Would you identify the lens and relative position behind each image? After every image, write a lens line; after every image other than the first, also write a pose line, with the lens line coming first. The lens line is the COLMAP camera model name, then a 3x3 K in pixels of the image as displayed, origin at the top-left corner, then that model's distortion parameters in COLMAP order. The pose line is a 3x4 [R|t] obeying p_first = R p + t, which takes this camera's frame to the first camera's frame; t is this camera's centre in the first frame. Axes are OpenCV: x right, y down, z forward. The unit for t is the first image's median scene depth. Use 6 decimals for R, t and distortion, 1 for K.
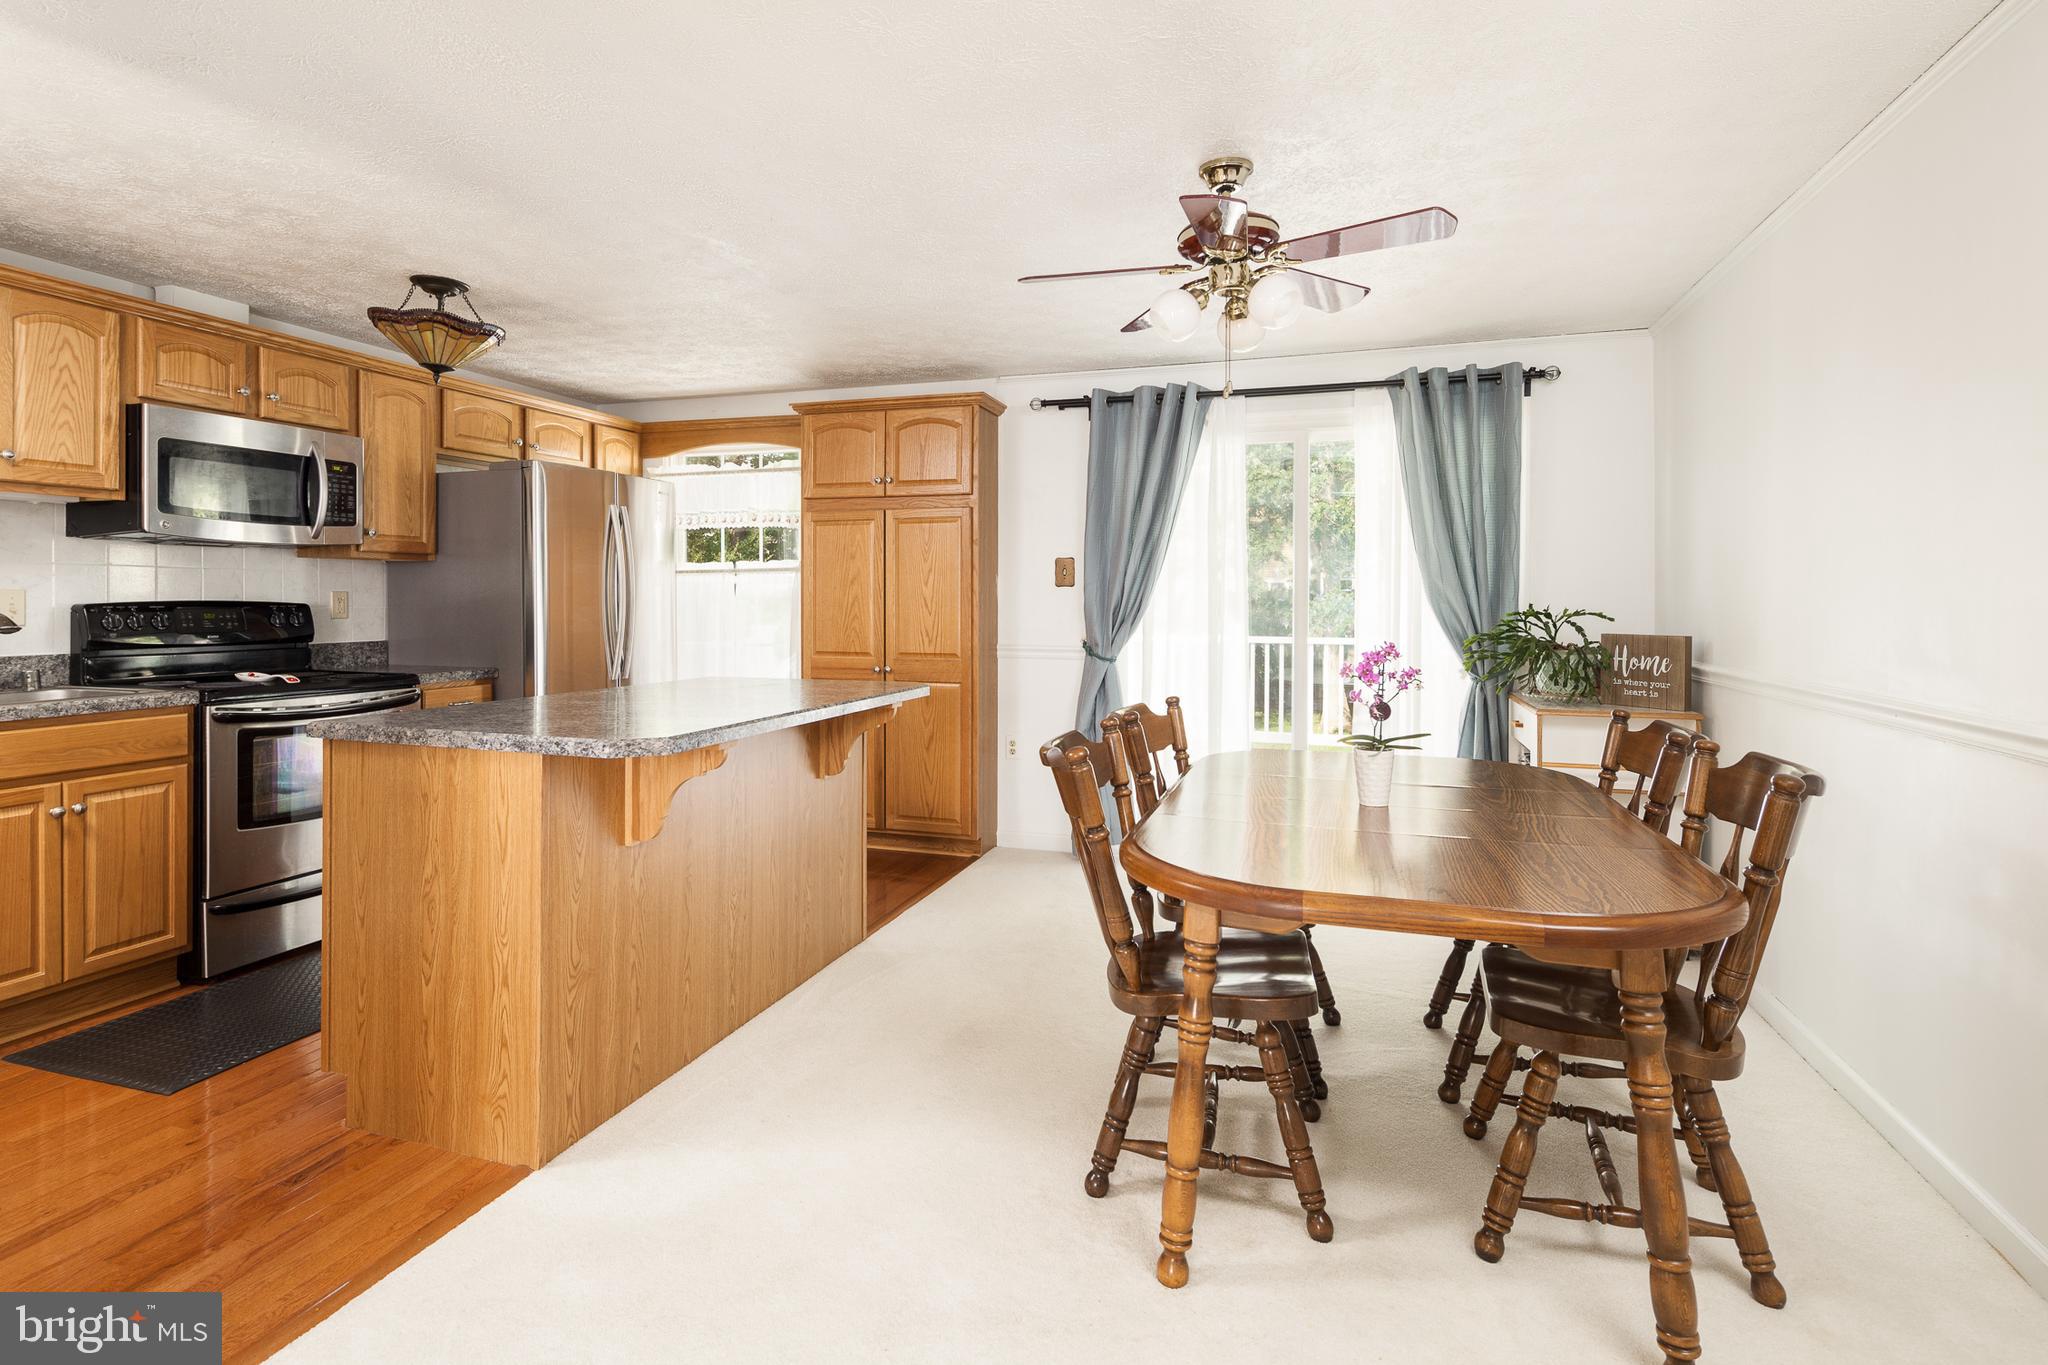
lens RADIAL K [[1000.0, 0, 1014.2], [0, 1000.0, 608.6], [0, 0, 1]] dist [0.001724, -0.000534]
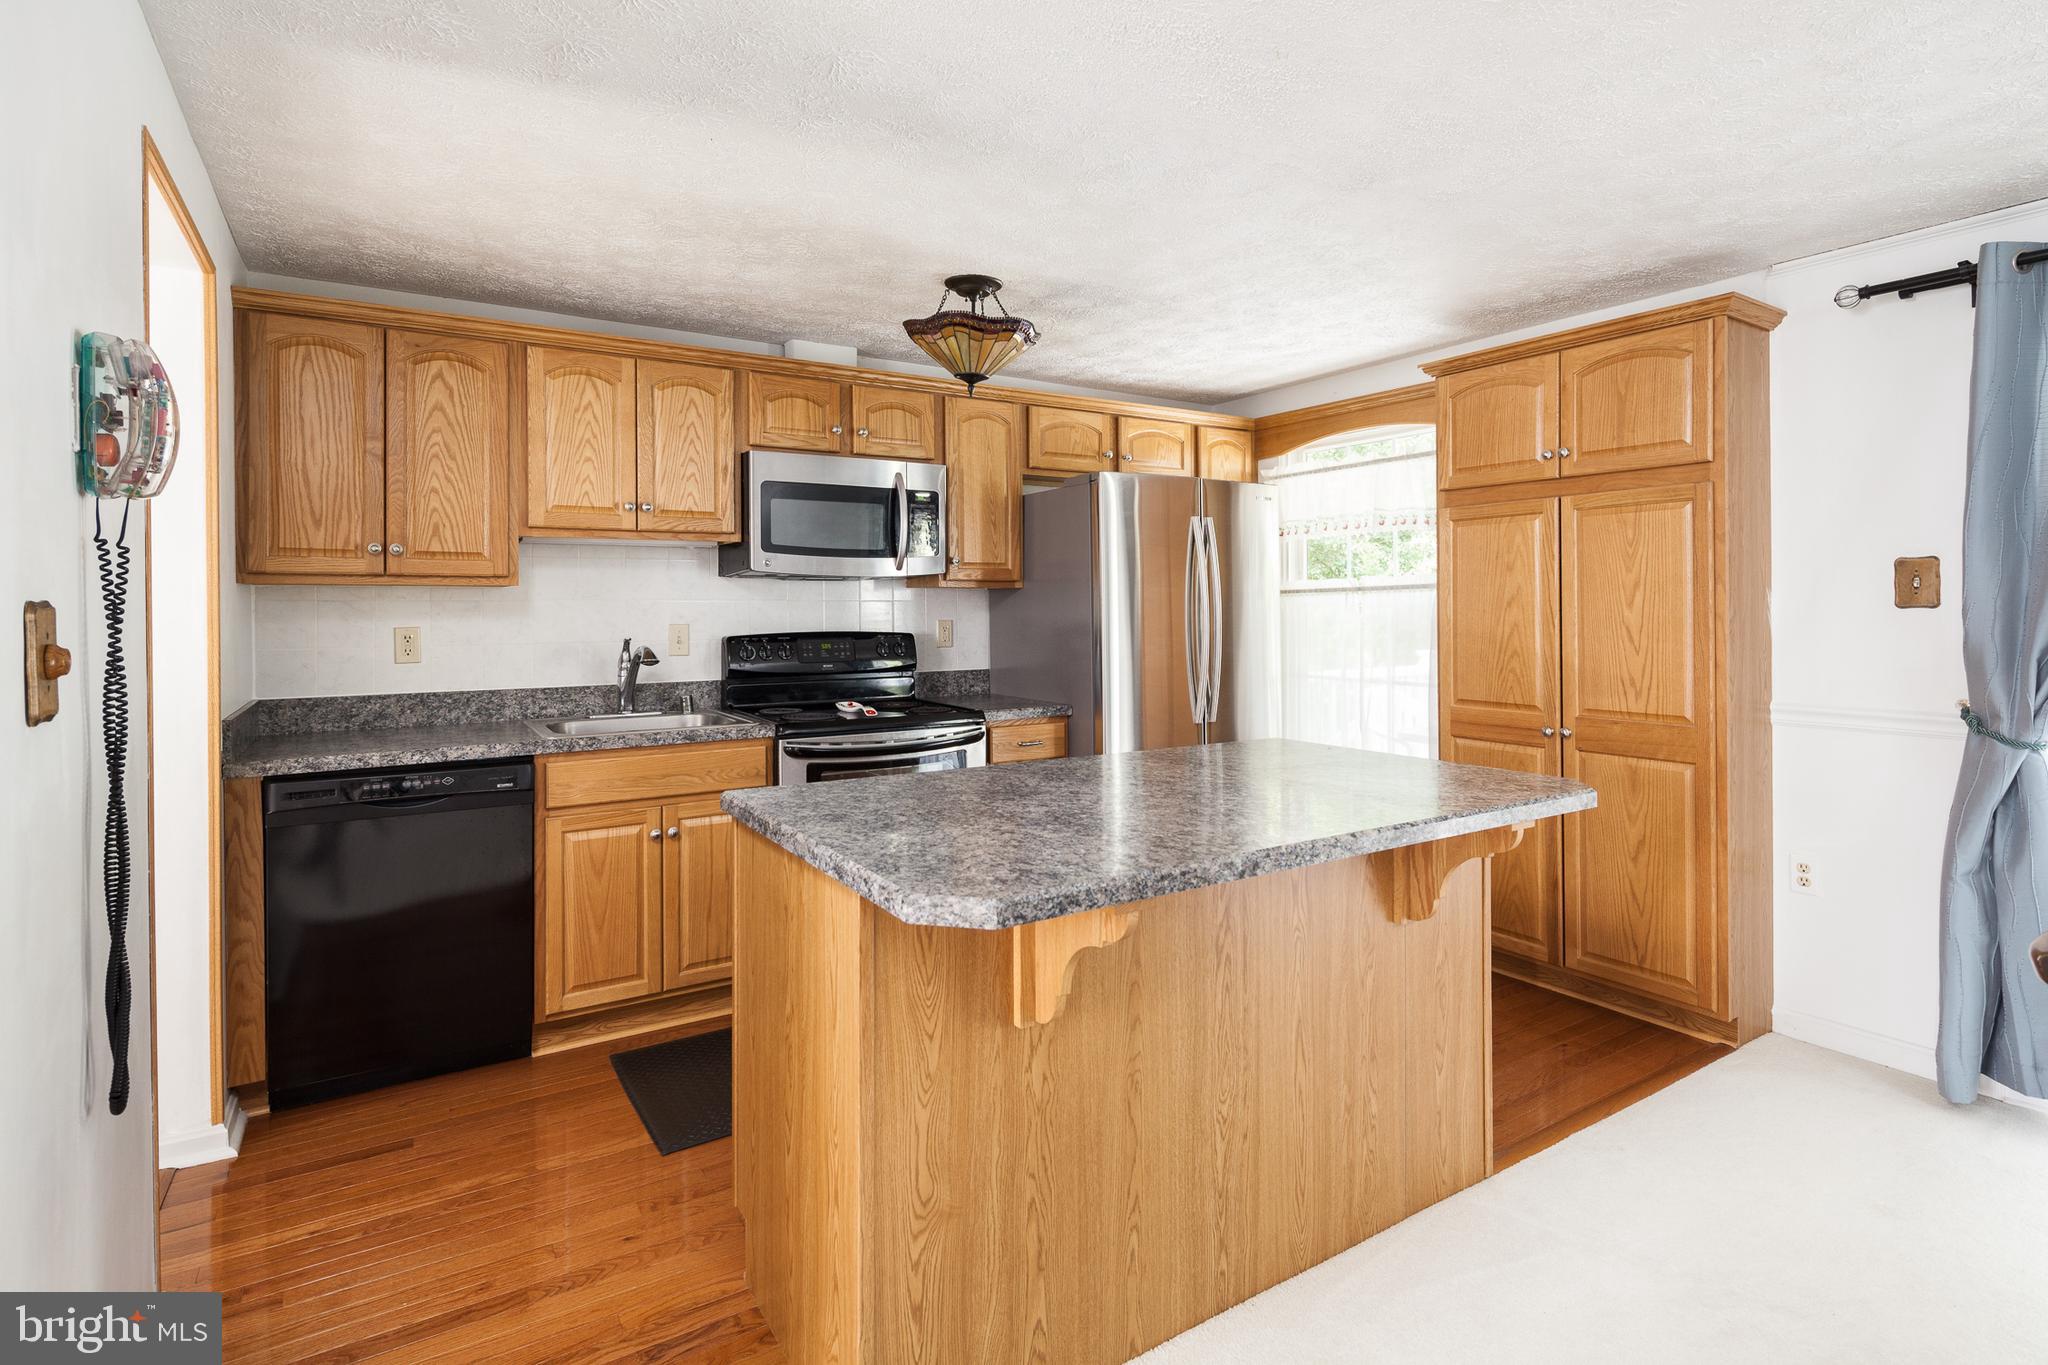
lens RADIAL K [[1000.0, 0, 1014.2], [0, 1000.0, 608.6], [0, 0, 1]] dist [0.001724, -0.000534]
pose [[0.769013, -0.006675, -0.639198, 0.025704], [0.001296, 0.999960, -0.008884, -0.022395], [0.639231, 0.006004, 0.768991, 0.307224]]
